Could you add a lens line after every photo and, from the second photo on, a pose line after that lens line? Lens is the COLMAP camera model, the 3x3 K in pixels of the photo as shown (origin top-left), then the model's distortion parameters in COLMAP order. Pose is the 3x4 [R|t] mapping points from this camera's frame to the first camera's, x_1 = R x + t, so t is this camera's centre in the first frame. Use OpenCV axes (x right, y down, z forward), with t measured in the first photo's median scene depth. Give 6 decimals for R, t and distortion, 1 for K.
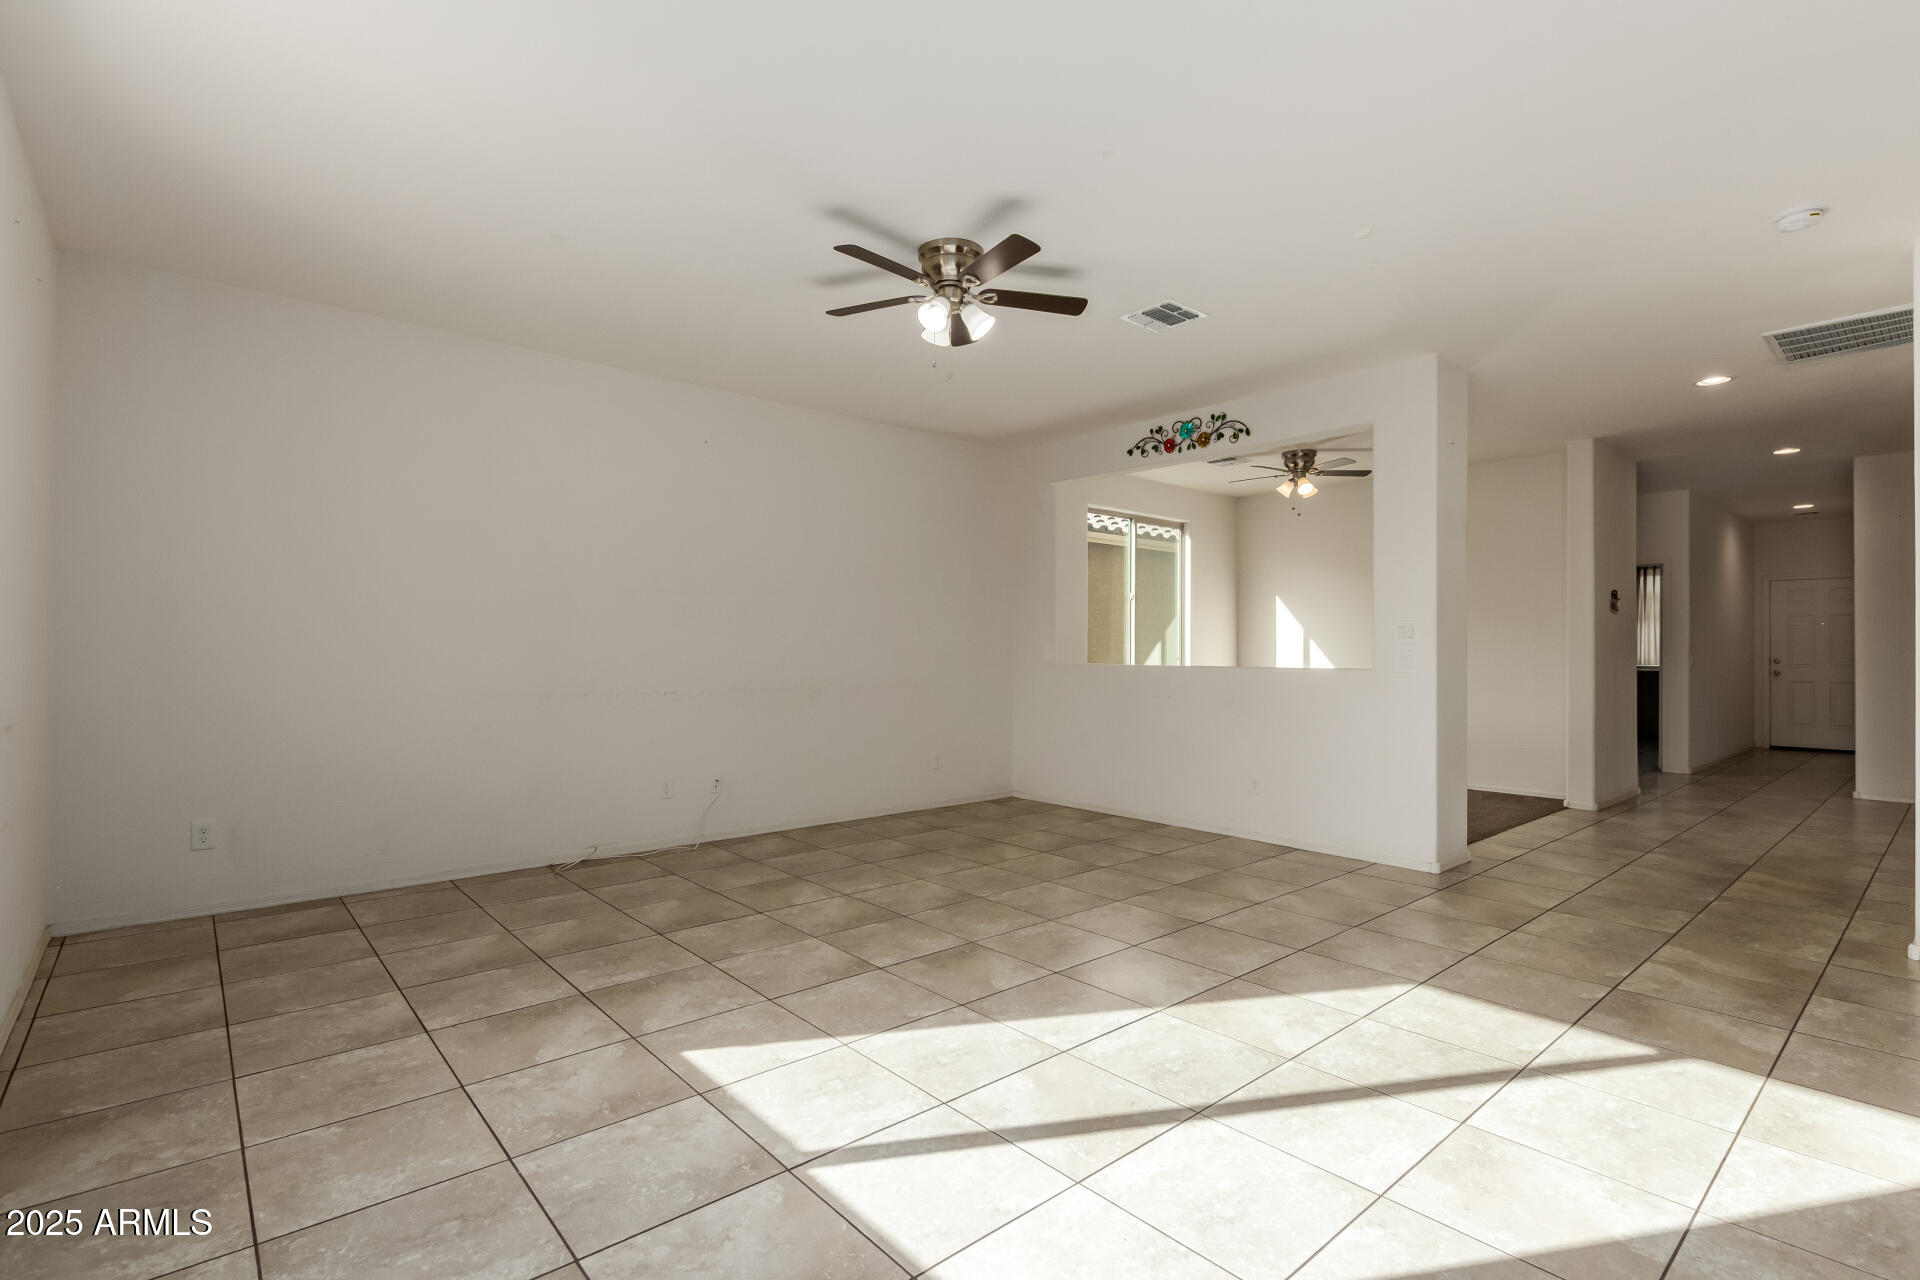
lens RADIAL K [[895.9, 0, 959.7], [0, 895.9, 649.8], [0, 0, 1]] dist [0.004971, 0.000177]
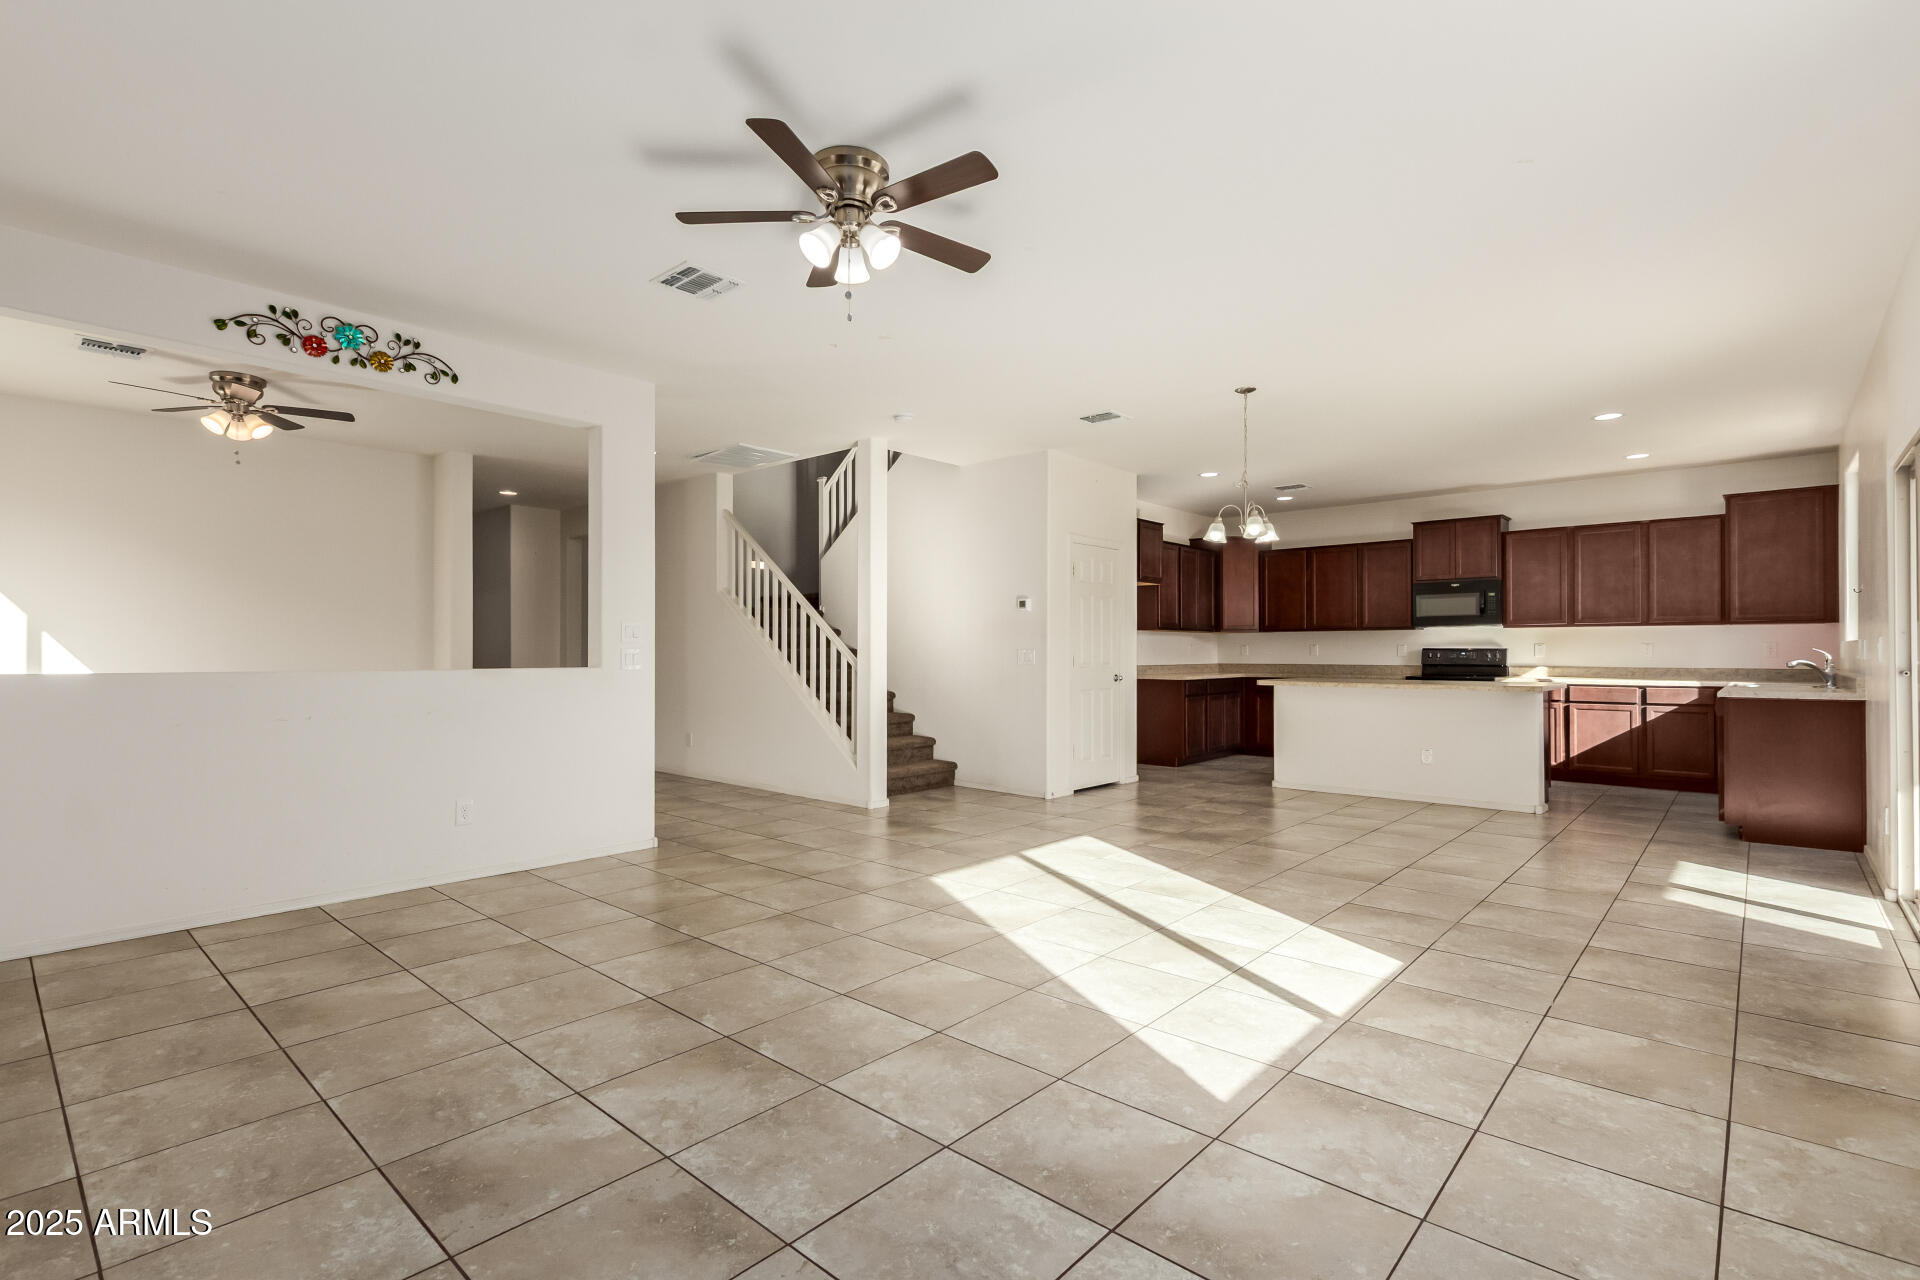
lens RADIAL K [[889.3, 0, 987.1], [0, 889.3, 652.1], [0, 0, 1]] dist [0.004328, -0.000637]
pose [[-0.135724, -0.004101, 0.990738, -0.893413], [0.000028, 0.999991, 0.004143, 0.000324], [-0.990747, 0.000591, -0.135723, 1.048971]]
